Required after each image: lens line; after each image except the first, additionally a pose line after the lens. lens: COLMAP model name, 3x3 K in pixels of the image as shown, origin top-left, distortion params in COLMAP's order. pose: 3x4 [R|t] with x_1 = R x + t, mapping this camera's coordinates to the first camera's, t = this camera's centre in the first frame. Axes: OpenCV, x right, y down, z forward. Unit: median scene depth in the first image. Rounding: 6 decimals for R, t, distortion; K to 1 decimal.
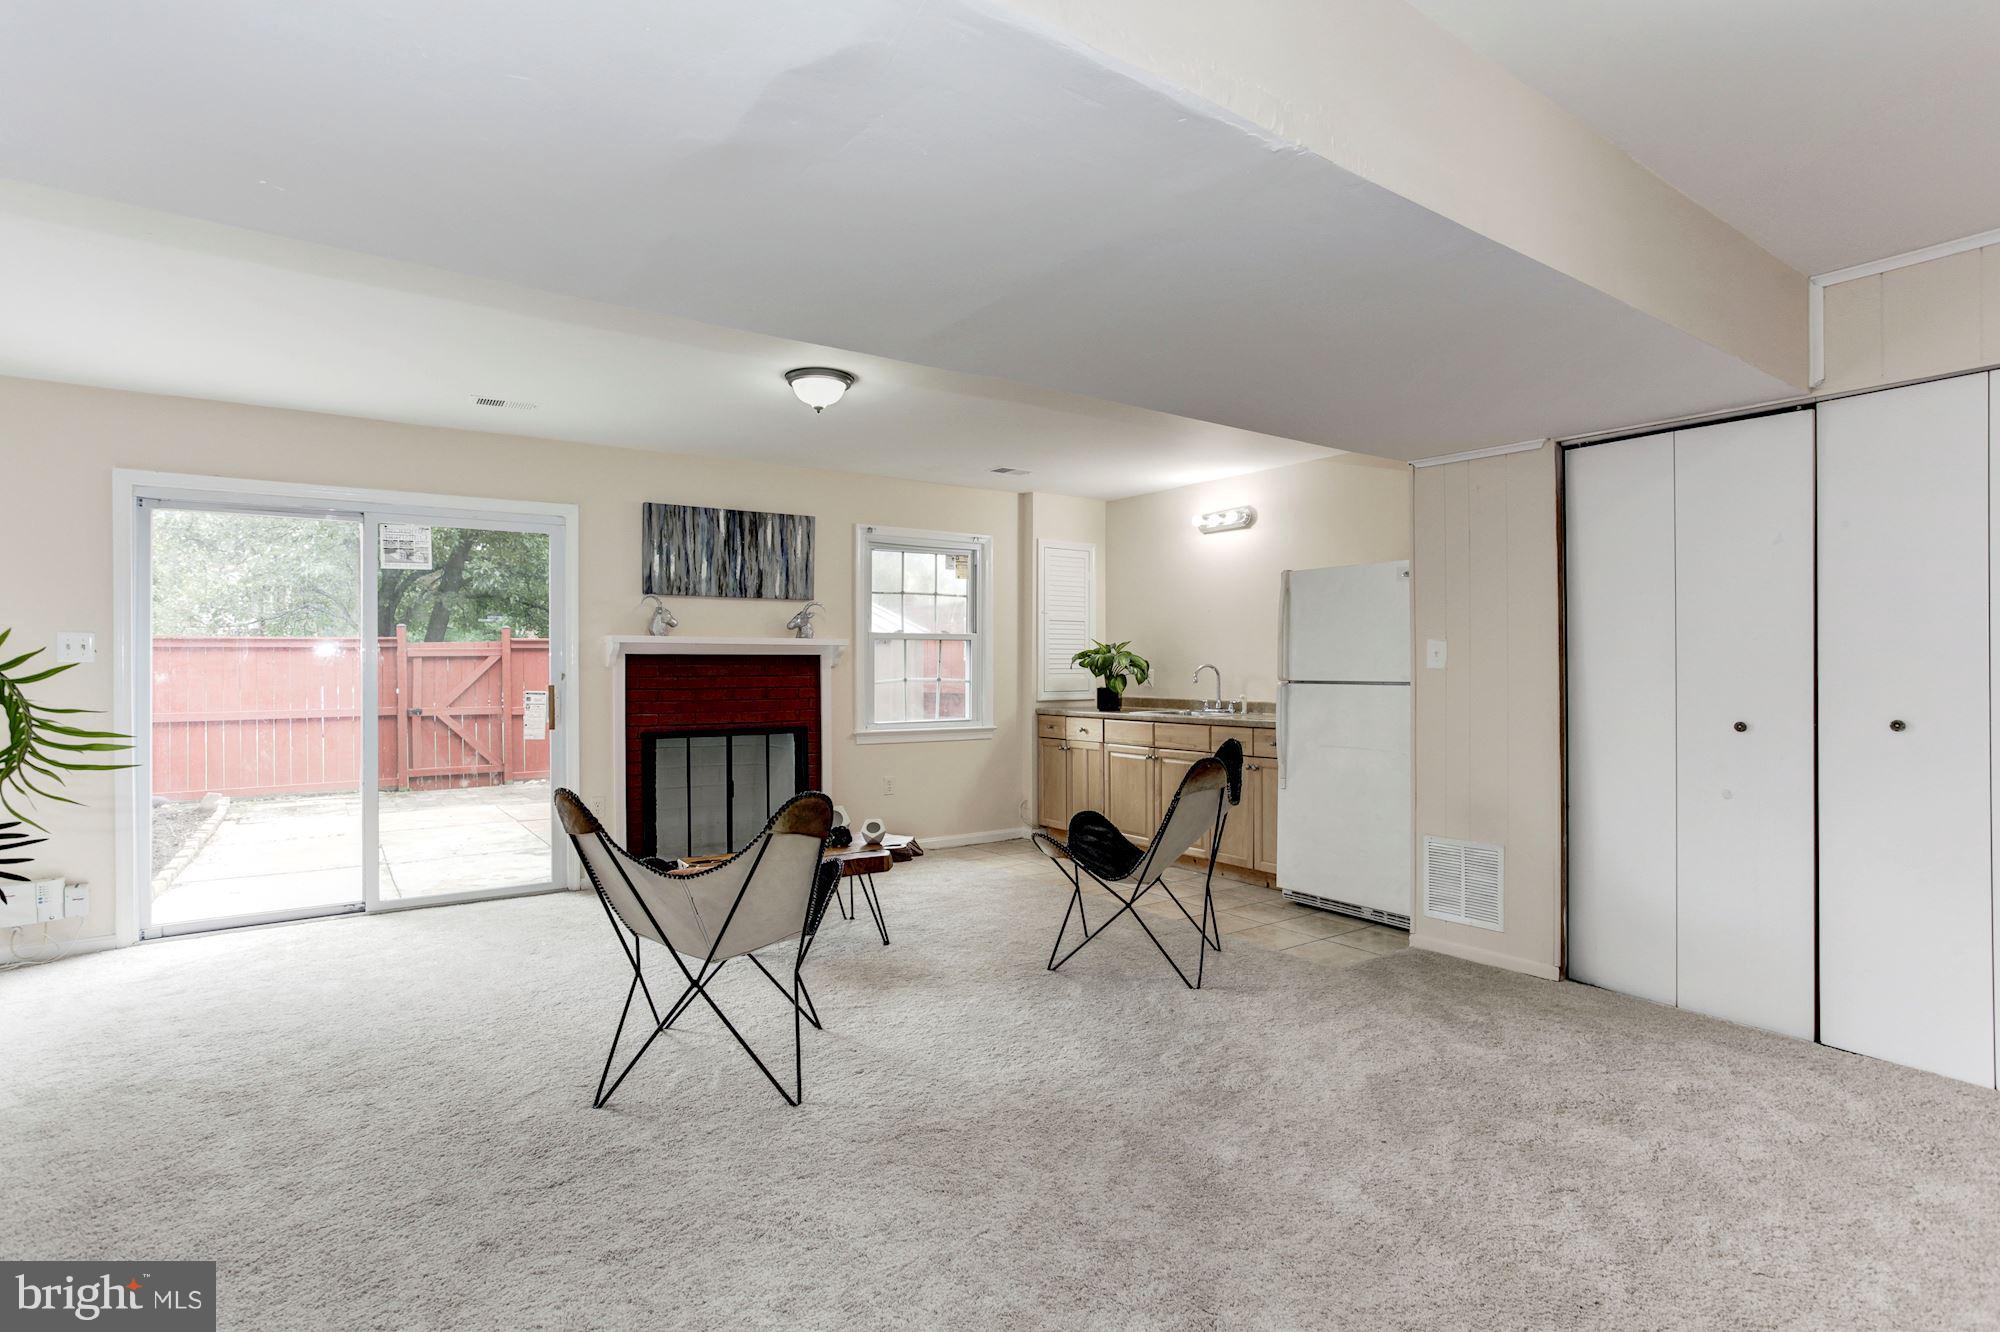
lens RADIAL K [[985.2, 0, 999.8], [0, 985.2, 659.9], [0, 0, 1]] dist [-0.058943, 0.038127]
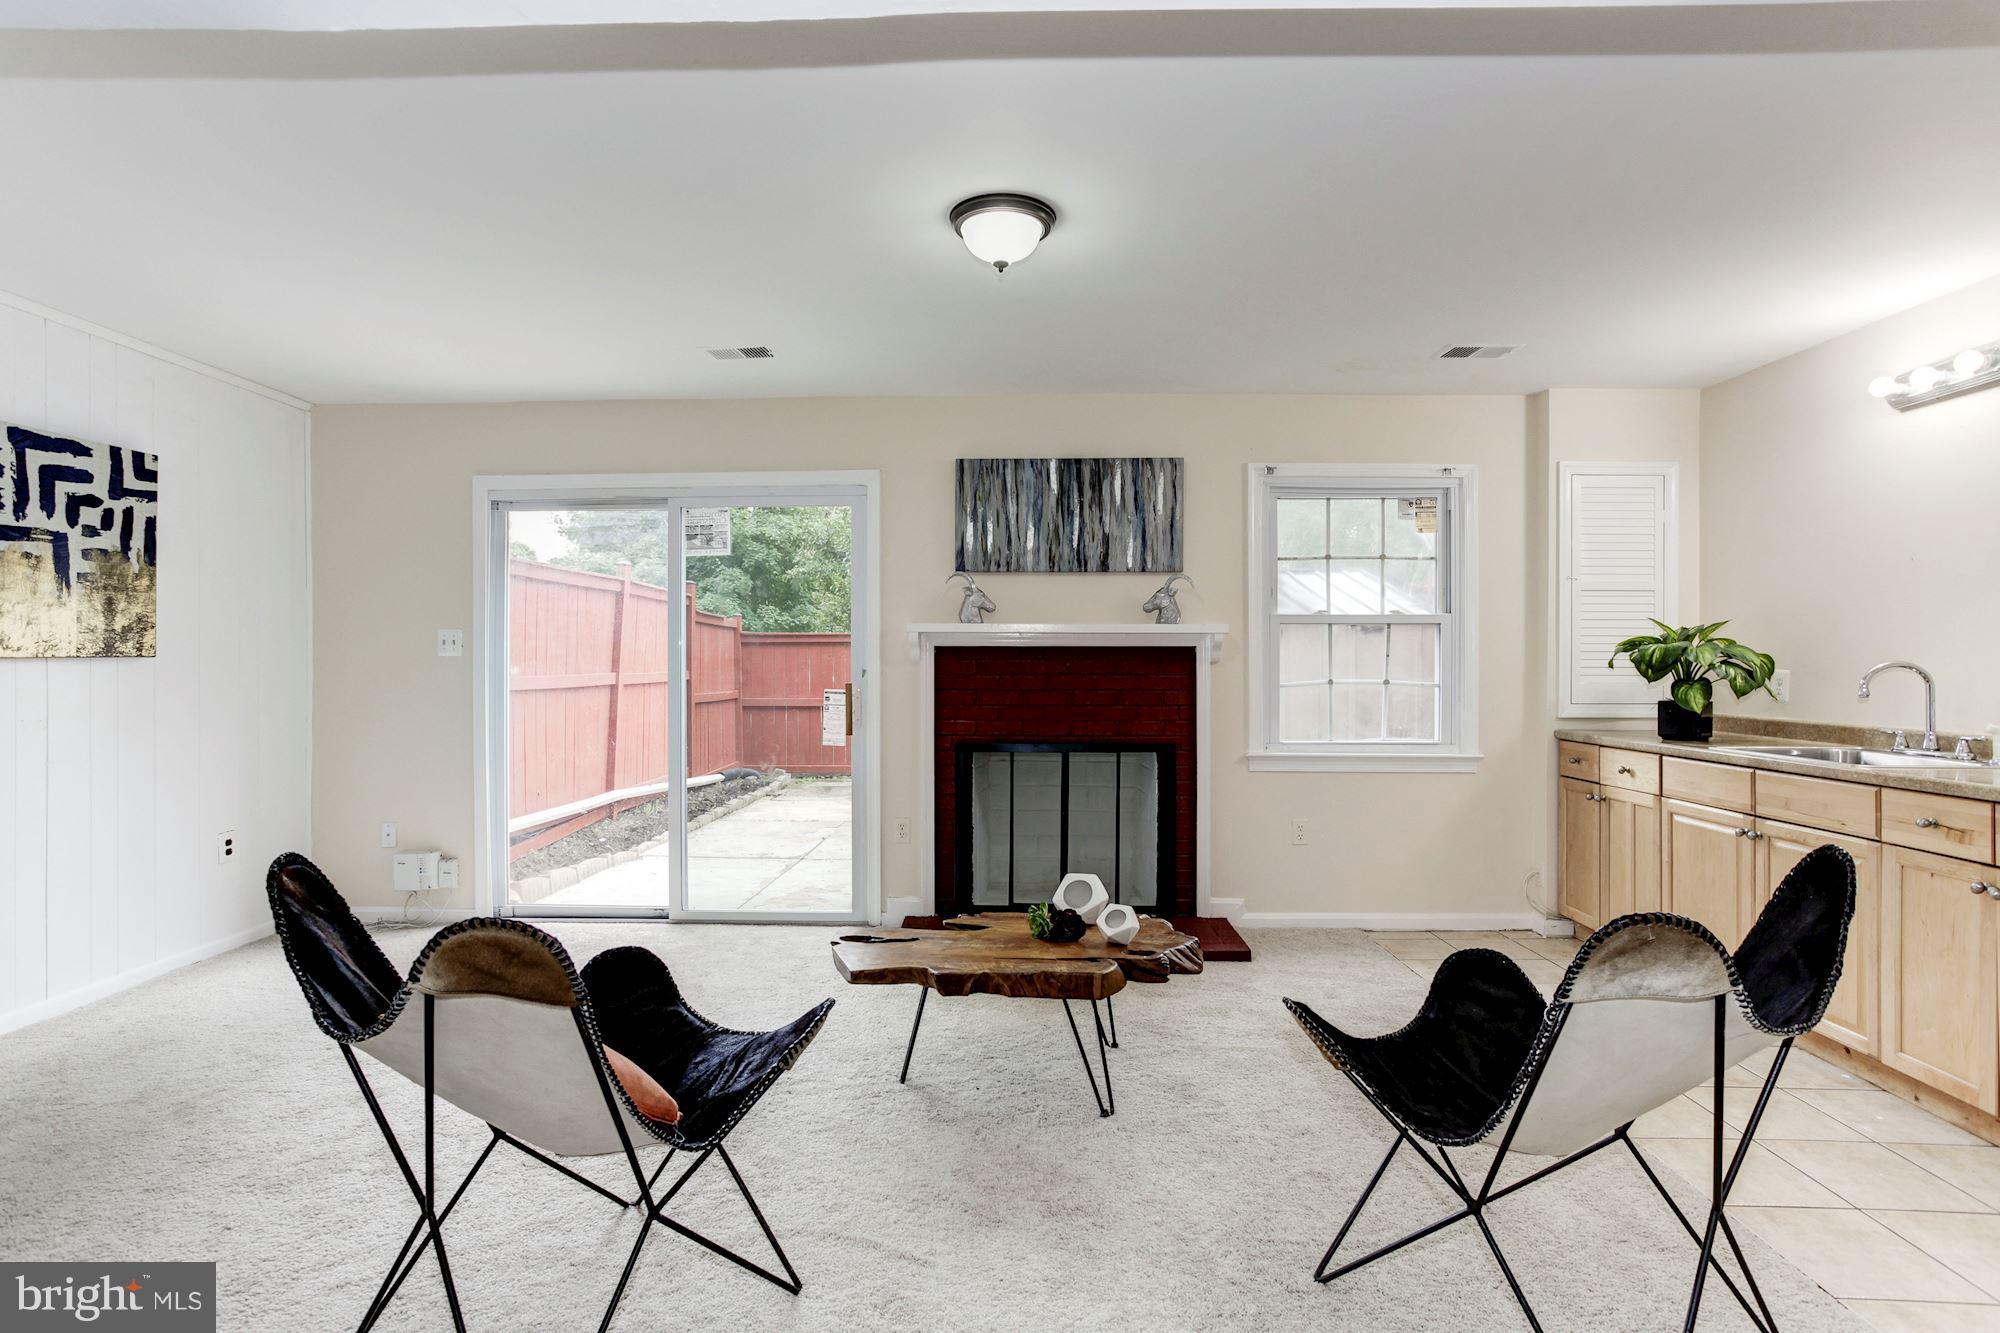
lens RADIAL K [[985.2, 0, 999.8], [0, 985.2, 660.4], [0, 0, 1]] dist [-0.058943, 0.038127]
pose [[0.807343, 0.003700, -0.590071, 0.137117], [0.000856, 0.999972, 0.007441, -0.000331], [0.590082, -0.006512, 0.807317, 0.336589]]
